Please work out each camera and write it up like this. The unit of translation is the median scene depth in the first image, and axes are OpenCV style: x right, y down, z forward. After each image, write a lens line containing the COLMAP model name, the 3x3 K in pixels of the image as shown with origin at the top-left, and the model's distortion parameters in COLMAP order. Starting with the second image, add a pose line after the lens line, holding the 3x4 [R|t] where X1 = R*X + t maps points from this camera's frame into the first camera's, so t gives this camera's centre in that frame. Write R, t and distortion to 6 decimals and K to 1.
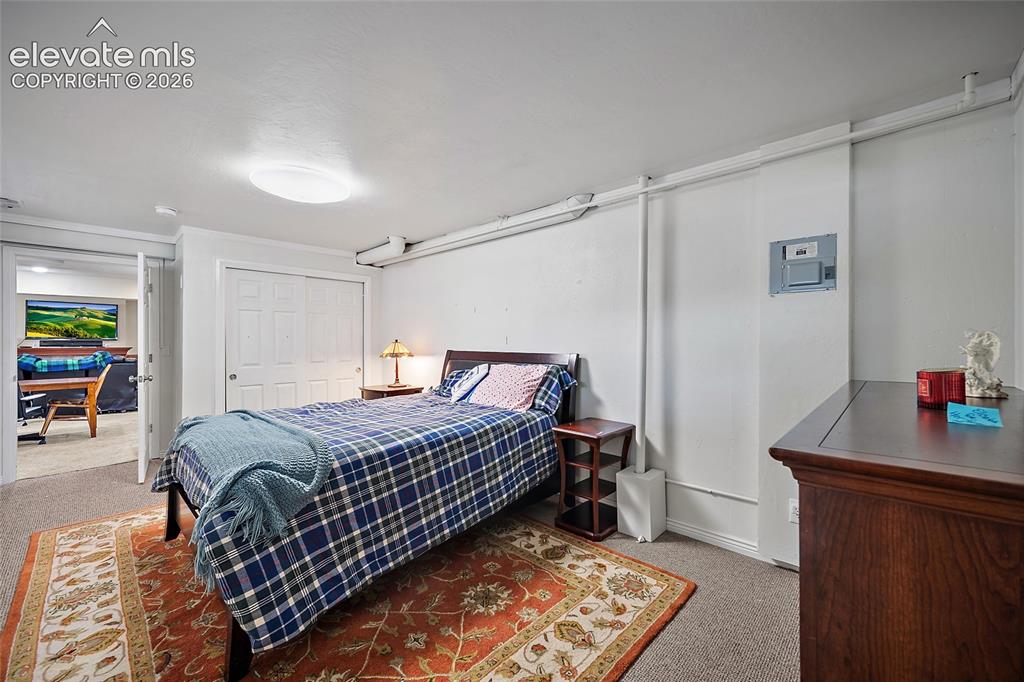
lens RADIAL K [[403.5, 0, 506.6], [0, 403.5, 340.1], [0, 0, 1]] dist [-0.006963, 0.001583]
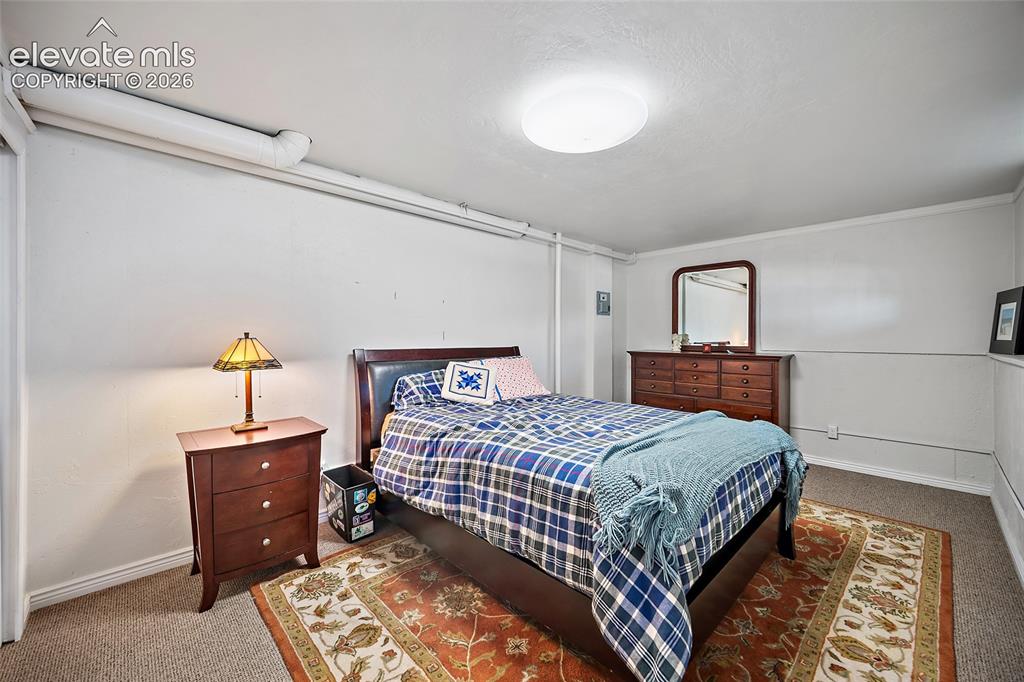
lens RADIAL K [[403.5, 0, 514.1], [0, 403.5, 337.2], [0, 0, 1]] dist [-0.006963, 0.001583]
pose [[0.042947, -0.005127, 0.999064, -1.672603], [-0.007467, 0.999957, 0.005453, -0.002273], [-0.999049, -0.007694, 0.042907, 1.475917]]
